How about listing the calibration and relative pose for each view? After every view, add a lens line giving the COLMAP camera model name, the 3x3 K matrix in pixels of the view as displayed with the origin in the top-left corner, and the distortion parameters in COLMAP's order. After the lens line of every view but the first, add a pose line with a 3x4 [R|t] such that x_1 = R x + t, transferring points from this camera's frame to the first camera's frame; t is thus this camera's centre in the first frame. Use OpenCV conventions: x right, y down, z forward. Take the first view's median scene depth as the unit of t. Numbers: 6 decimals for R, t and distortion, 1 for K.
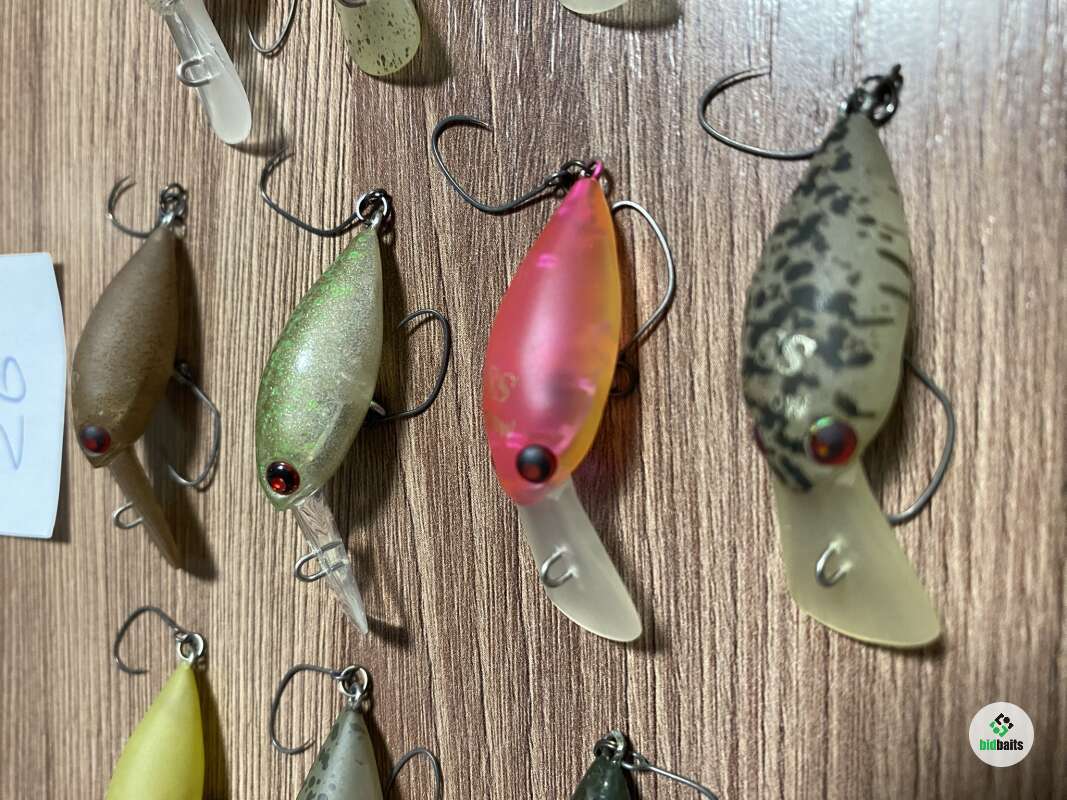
lens RADIAL K [[838.8, 0, 530.3], [0, 838.8, 399.9], [0, 0, 1]] dist [-0.036838, -0.005688]
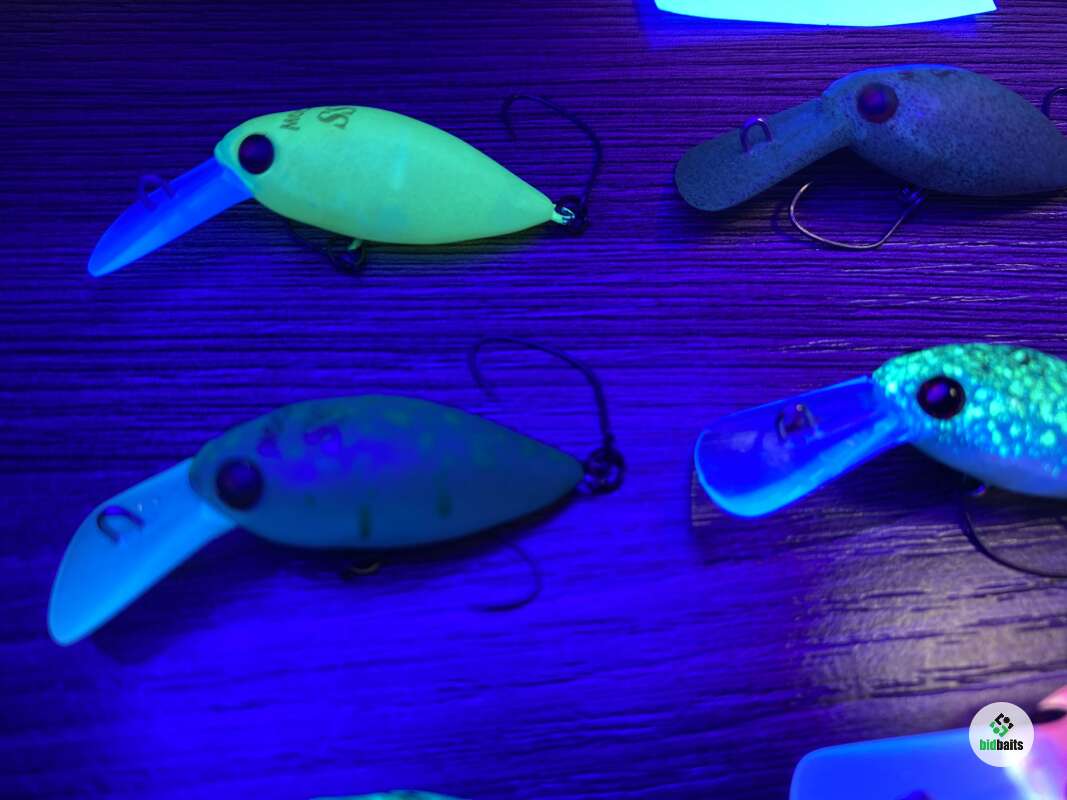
lens RADIAL K [[838.8, 0, 527.4], [0, 838.8, 411.2], [0, 0, 1]] dist [-0.036838, -0.005688]
pose [[0.058344, 0.996312, 0.062909, -0.328098], [-0.991619, 0.065115, -0.111589, 0.513672], [-0.115274, -0.055871, 0.991761, 0.272356]]
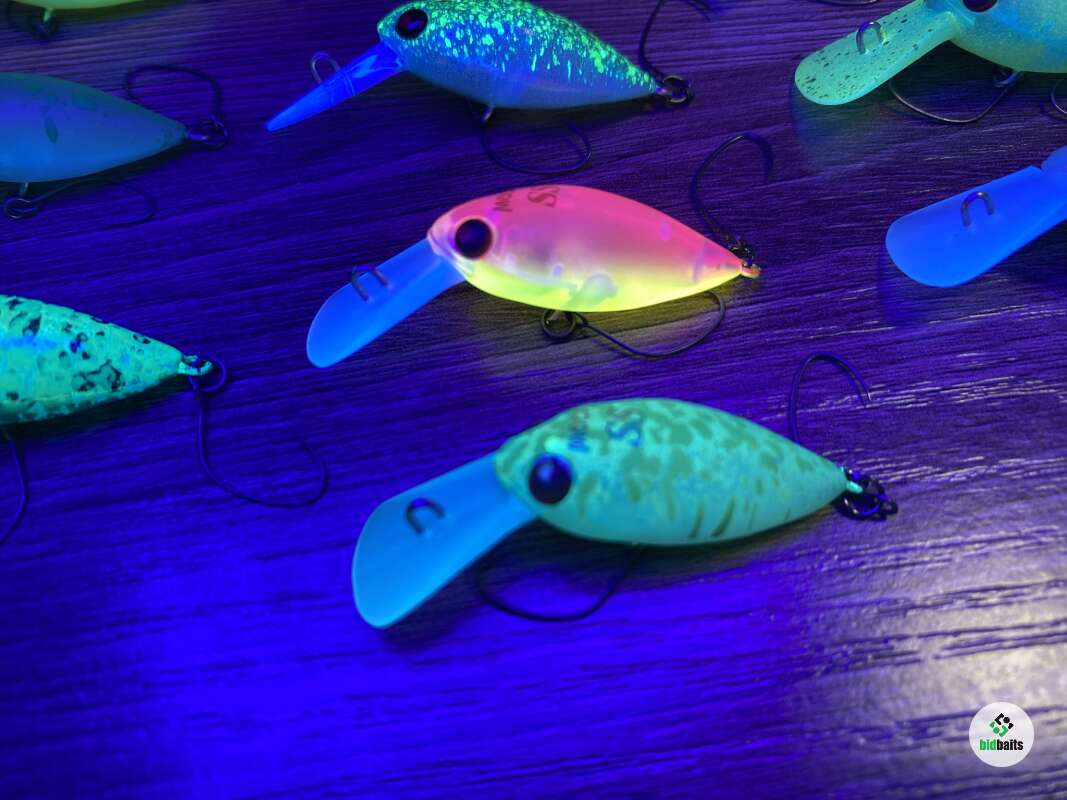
lens RADIAL K [[838.8, 0, 528.3], [0, 838.8, 411.1], [0, 0, 1]] dist [-0.036838, -0.005688]
pose [[0.147577, 0.988968, 0.012797, 0.171051], [-0.984817, 0.148129, -0.090512, 0.107093], [-0.091409, 0.000755, 0.995813, -0.028922]]
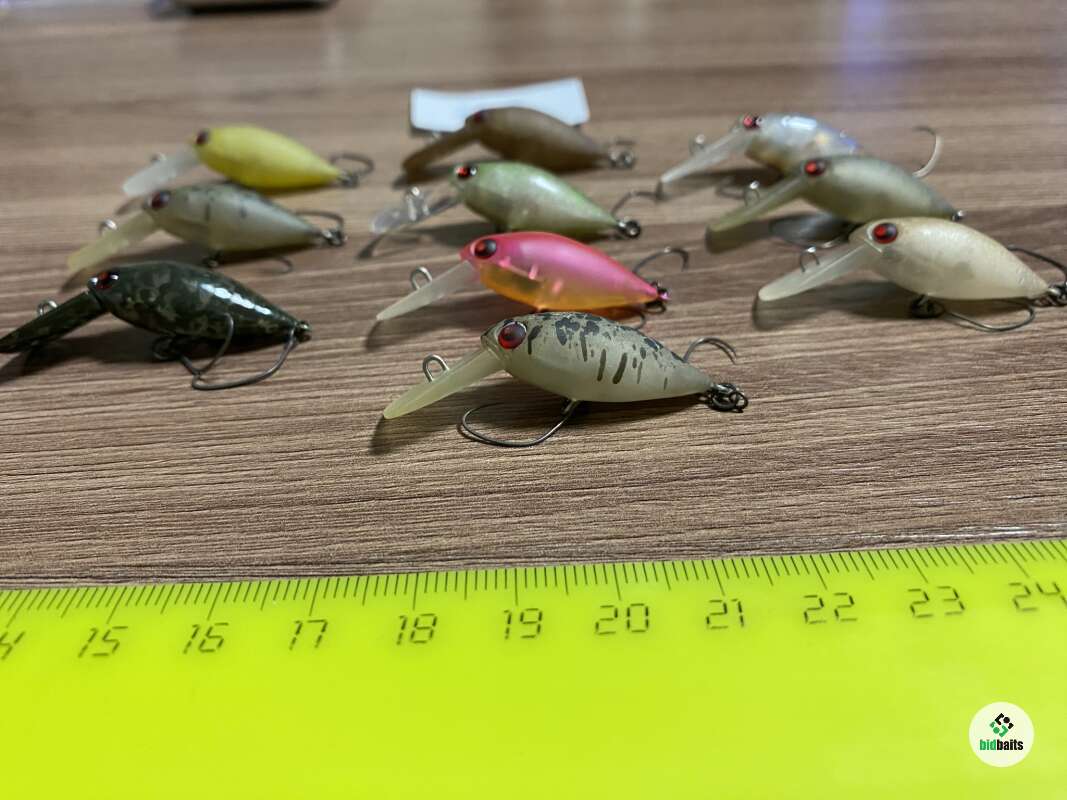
lens RADIAL K [[838.8, 0, 519.6], [0, 838.8, 419.0], [0, 0, 1]] dist [-0.036838, -0.005688]
pose [[0.058171, 0.907338, -0.416358, 0.825413], [-0.997734, 0.038714, -0.055031, 0.091837], [-0.033813, 0.418616, 0.907534, -0.328203]]
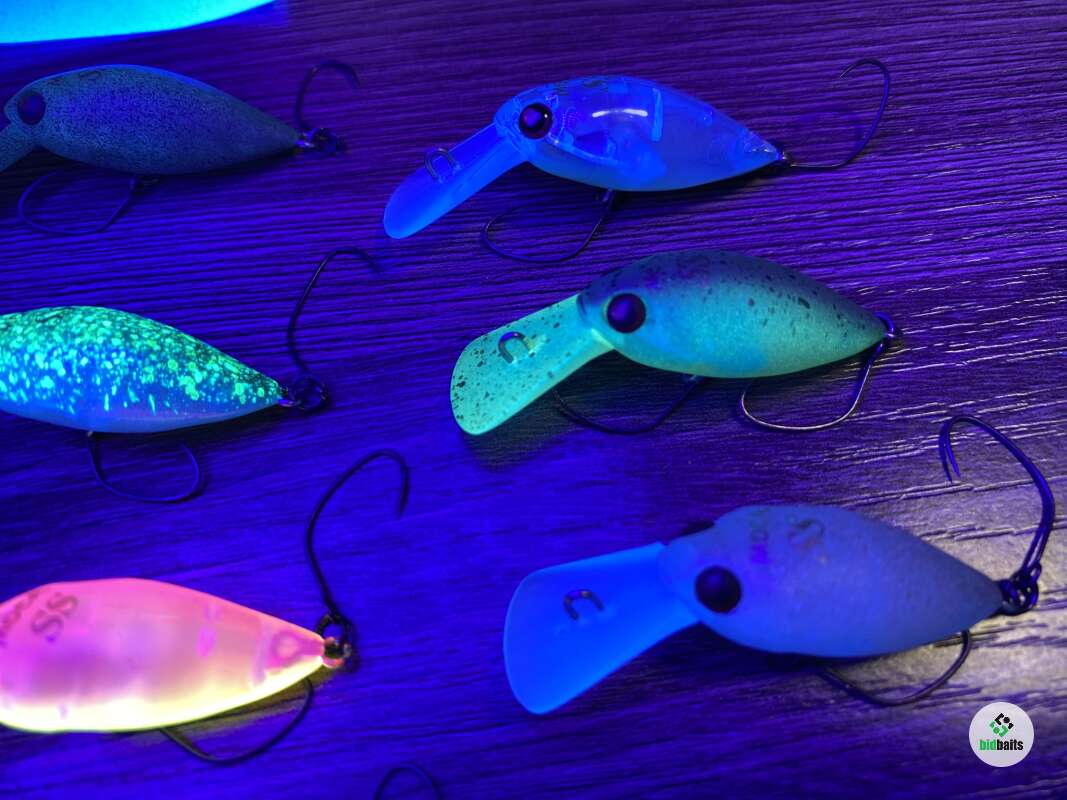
lens RADIAL K [[838.8, 0, 531.8], [0, 838.8, 396.6], [0, 0, 1]] dist [-0.036838, -0.005688]
pose [[0.151721, 0.986879, 0.055227, -0.195345], [-0.985065, 0.155571, -0.073785, -0.401747], [-0.081408, -0.043208, 0.995744, 0.057659]]
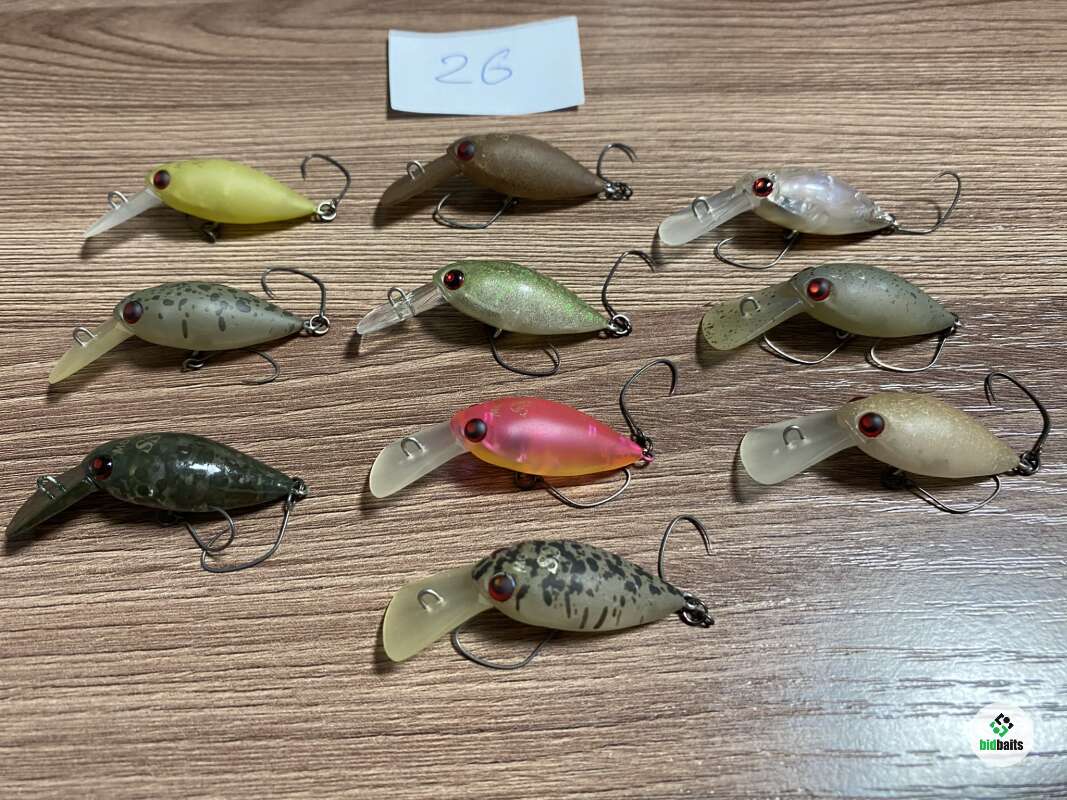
lens RADIAL K [[838.8, 0, 519.7], [0, 838.8, 393.4], [0, 0, 1]] dist [-0.036838, -0.005688]
pose [[0.052481, 0.996816, -0.060038, 0.030456], [-0.997055, 0.048938, -0.059037, 0.066774], [-0.055911, 0.062959, 0.996449, -0.584716]]
